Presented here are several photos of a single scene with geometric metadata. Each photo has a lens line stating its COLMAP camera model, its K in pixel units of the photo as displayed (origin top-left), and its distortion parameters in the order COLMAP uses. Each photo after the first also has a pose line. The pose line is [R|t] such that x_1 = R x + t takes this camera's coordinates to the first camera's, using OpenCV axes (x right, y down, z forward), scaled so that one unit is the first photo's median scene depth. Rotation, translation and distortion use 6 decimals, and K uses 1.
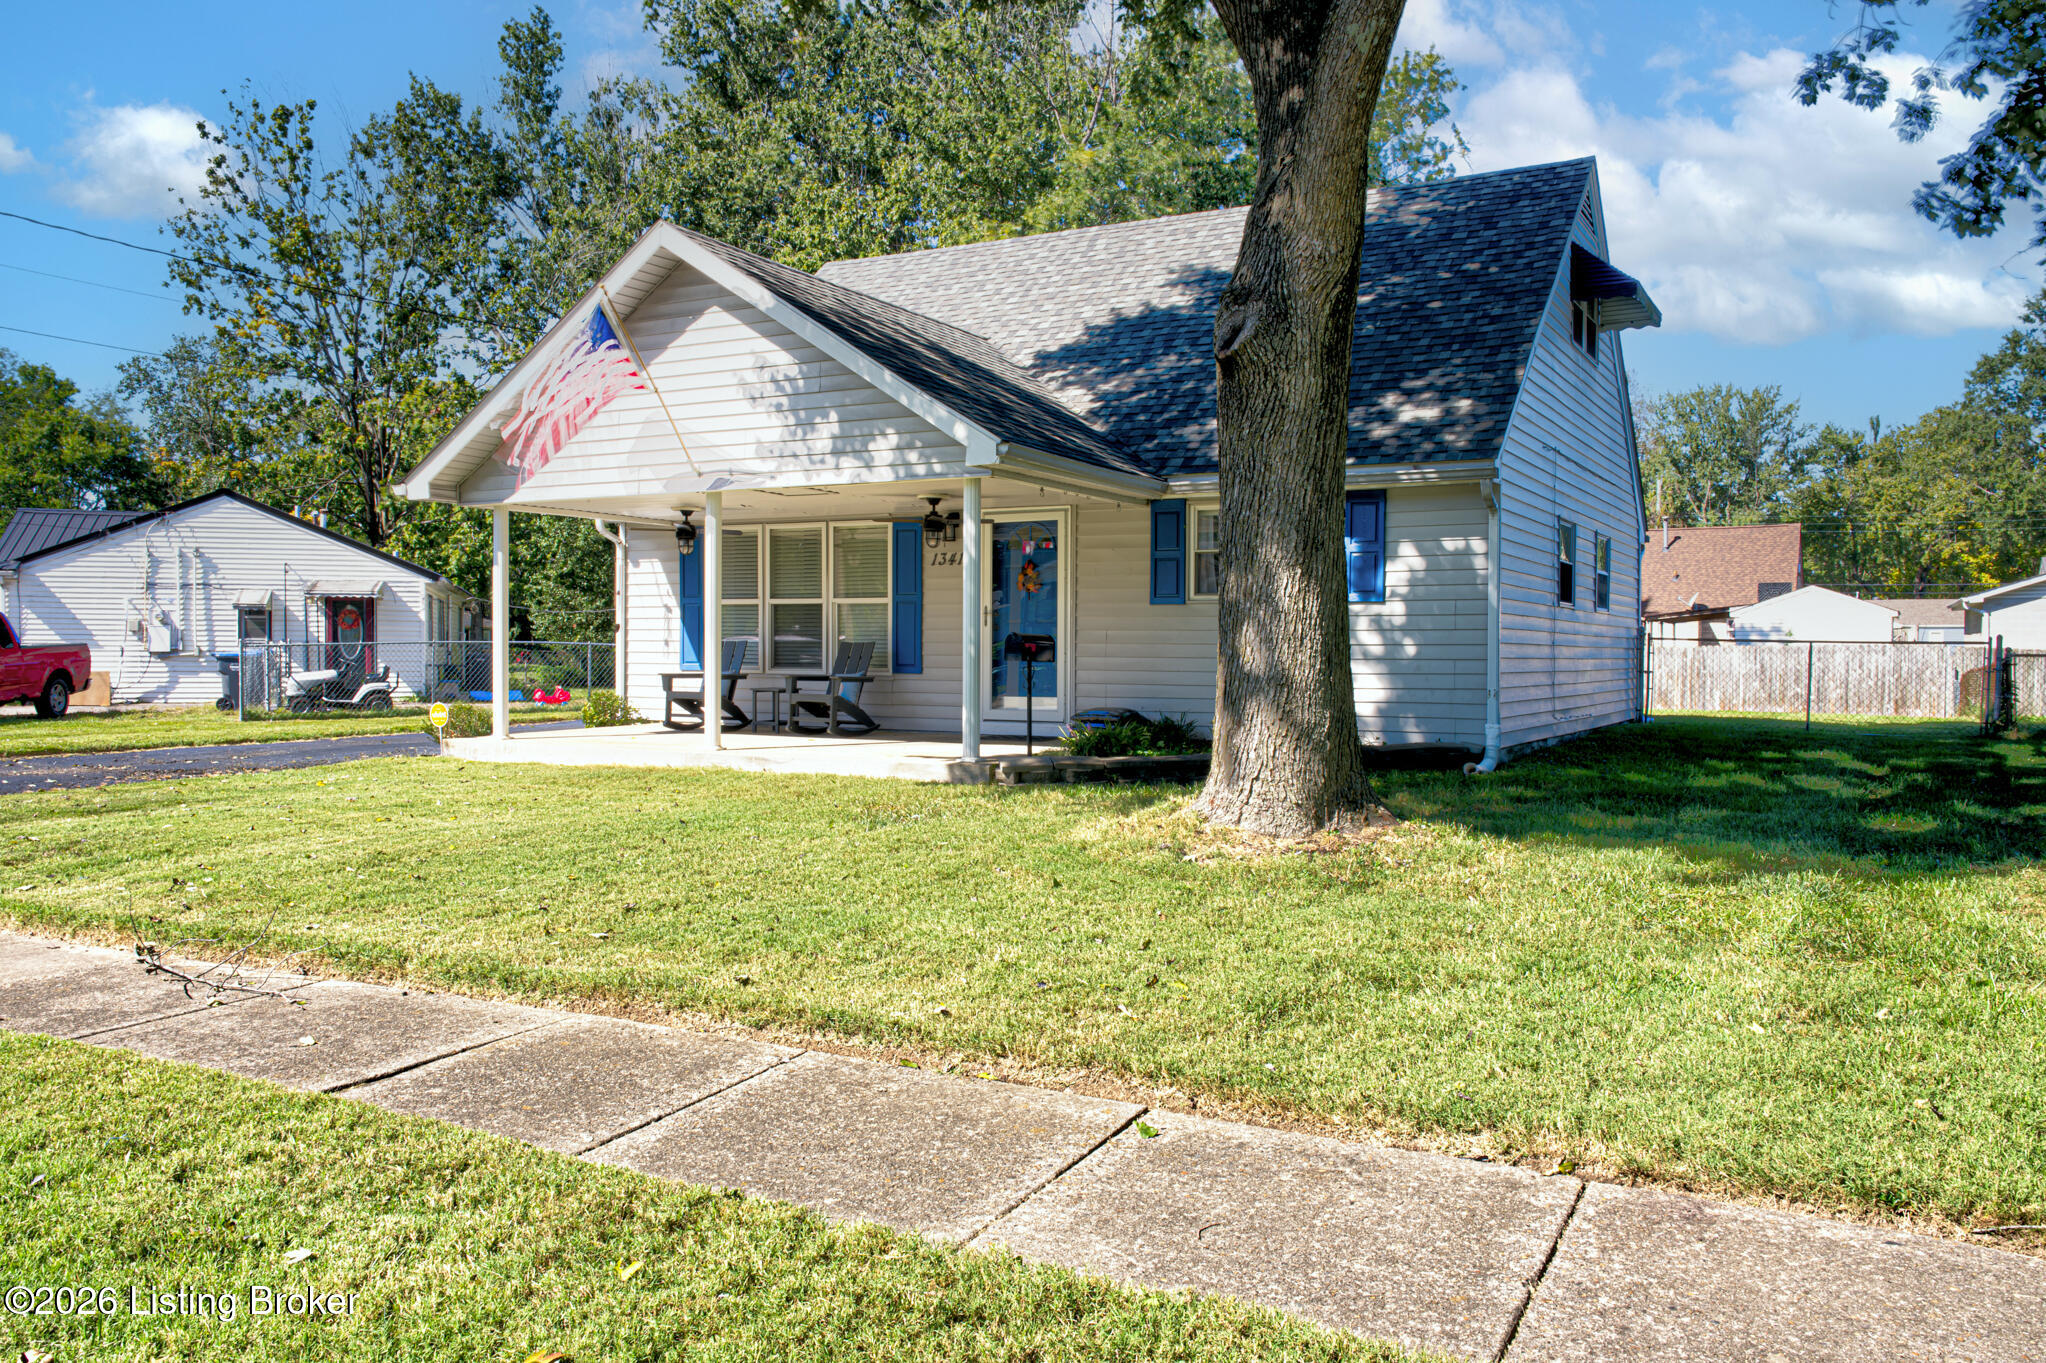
lens RADIAL K [[1633.9, 0, 1031.3], [0, 1633.9, 681.4], [0, 0, 1]] dist [0.011889, 0.005965]
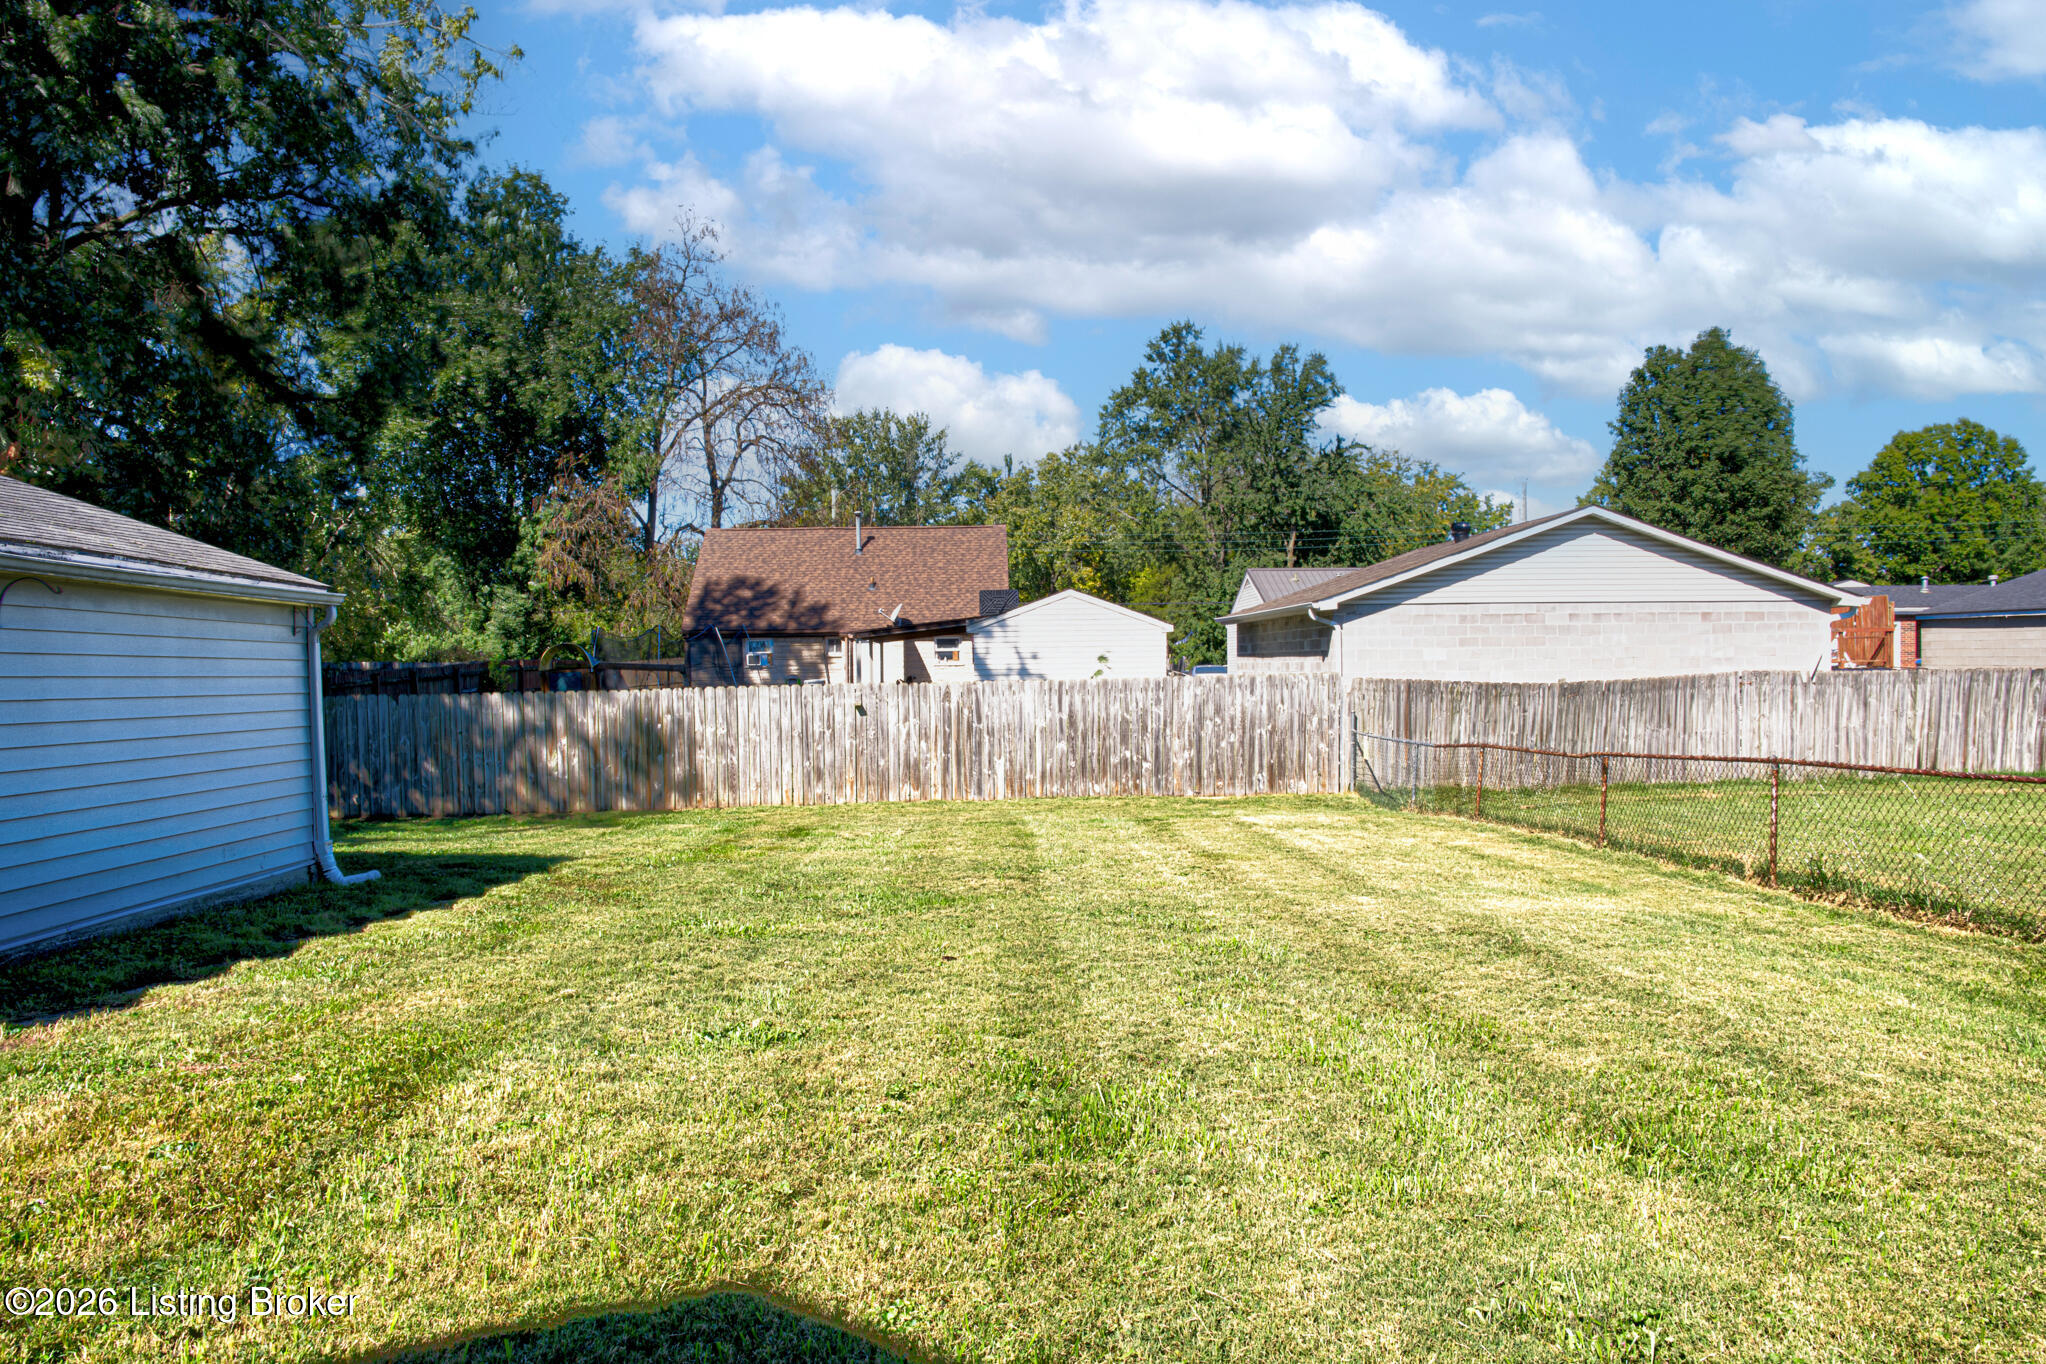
lens RADIAL K [[1410.3, 0, 1028.5], [0, 1410.3, 662.5], [0, 0, 1]] dist [0.000409, 0.036892]
pose [[0.867869, -0.007299, 0.496739, 0.065688], [0.018474, 0.999675, -0.017587, -0.006659], [-0.496449, 0.024440, 0.867722, 0.202430]]
